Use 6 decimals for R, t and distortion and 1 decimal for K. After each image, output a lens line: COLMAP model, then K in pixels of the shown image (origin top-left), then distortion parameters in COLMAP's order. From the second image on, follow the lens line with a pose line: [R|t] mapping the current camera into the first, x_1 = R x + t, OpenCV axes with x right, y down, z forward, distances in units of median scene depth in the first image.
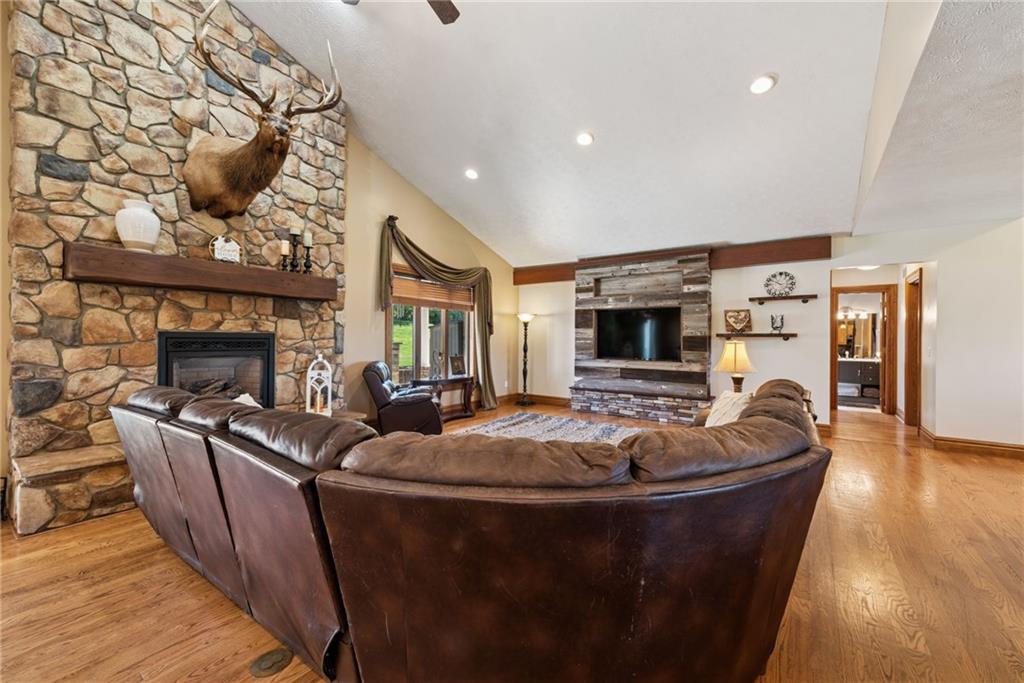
lens RADIAL K [[409.9, 0, 520.1], [0, 409.9, 339.4], [0, 0, 1]] dist [0.008532, -0.000385]
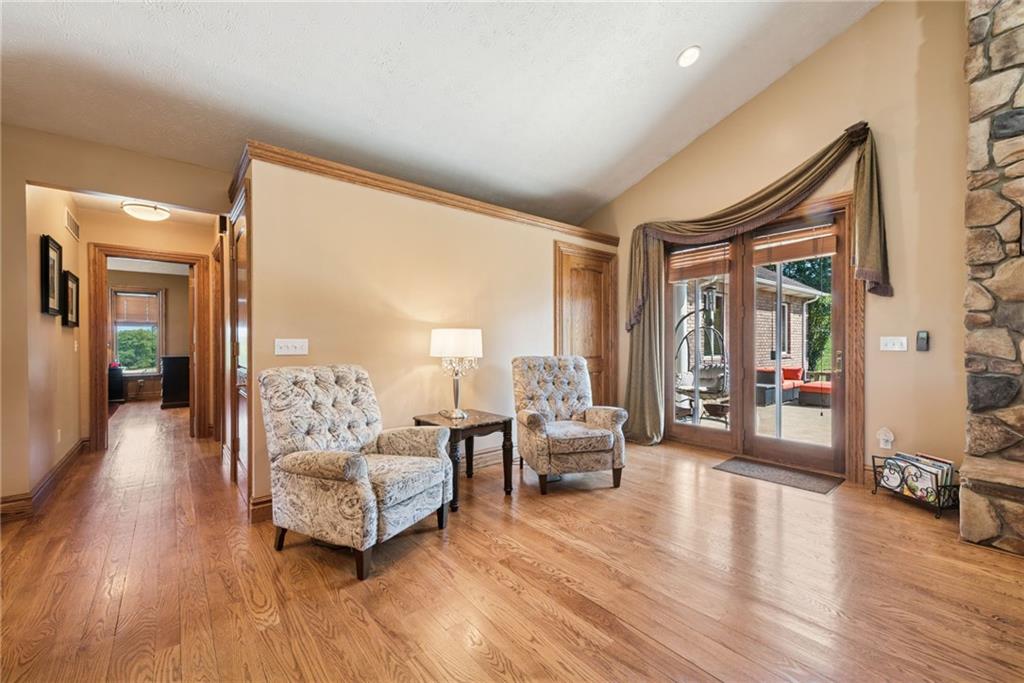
lens RADIAL K [[409.9, 0, 514.1], [0, 409.9, 342.1], [0, 0, 1]] dist [0.008532, -0.000385]
pose [[-0.262255, -0.002315, -0.964996, -0.038931], [0.002041, 0.999994, -0.002953, 0.029619], [0.964997, -0.002744, -0.262248, 0.244481]]
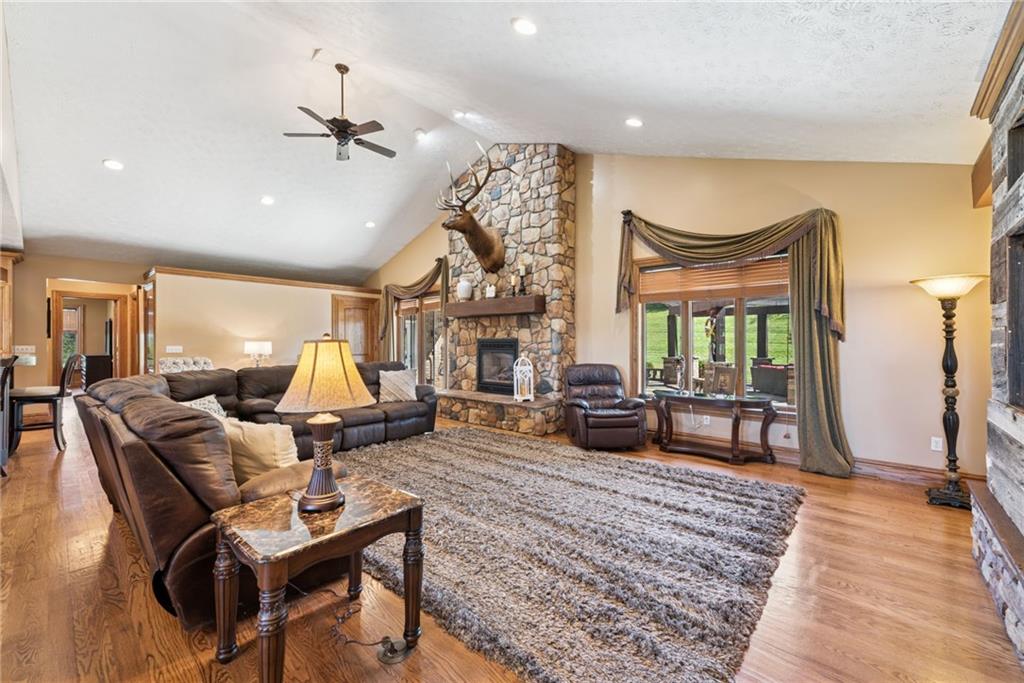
lens RADIAL K [[409.9, 0, 518.6], [0, 409.9, 342.4], [0, 0, 1]] dist [0.008532, -0.000385]
pose [[-0.112600, -0.006495, -0.993619, 1.247324], [-0.000432, 0.999979, -0.006488, 0.010940], [0.993640, -0.000301, -0.112601, 1.665860]]
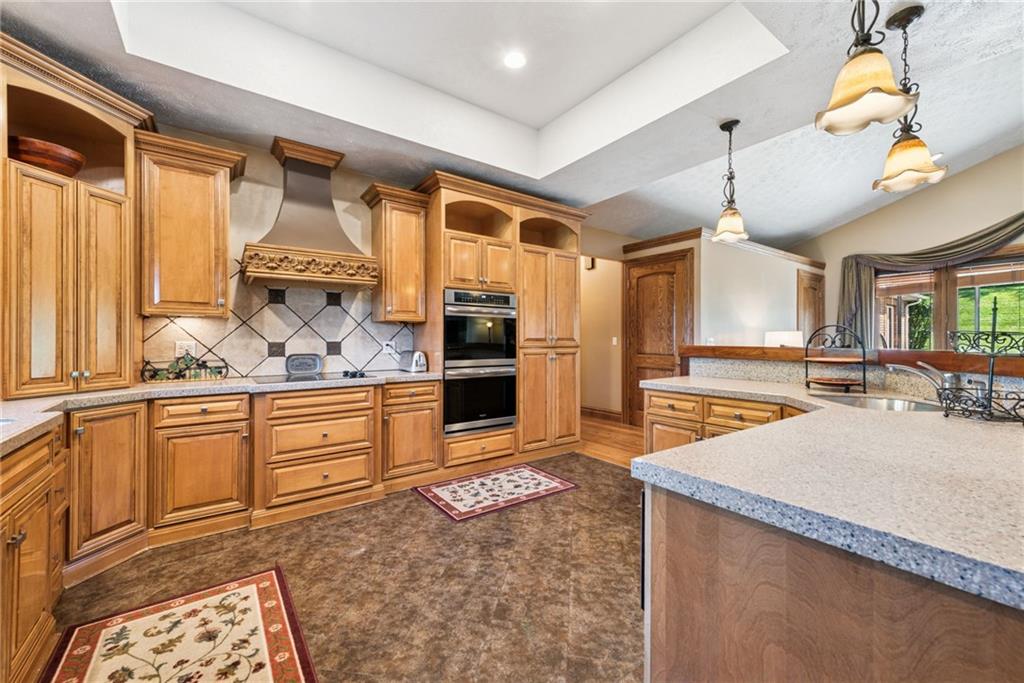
lens RADIAL K [[409.9, 0, 513.0], [0, 409.9, 338.6], [0, 0, 1]] dist [0.008532, -0.000385]
pose [[-0.321911, -0.005135, -0.946756, 1.029713], [-0.003127, 0.999986, -0.004361, 0.033628], [0.946765, 0.001557, -0.321923, -0.749846]]
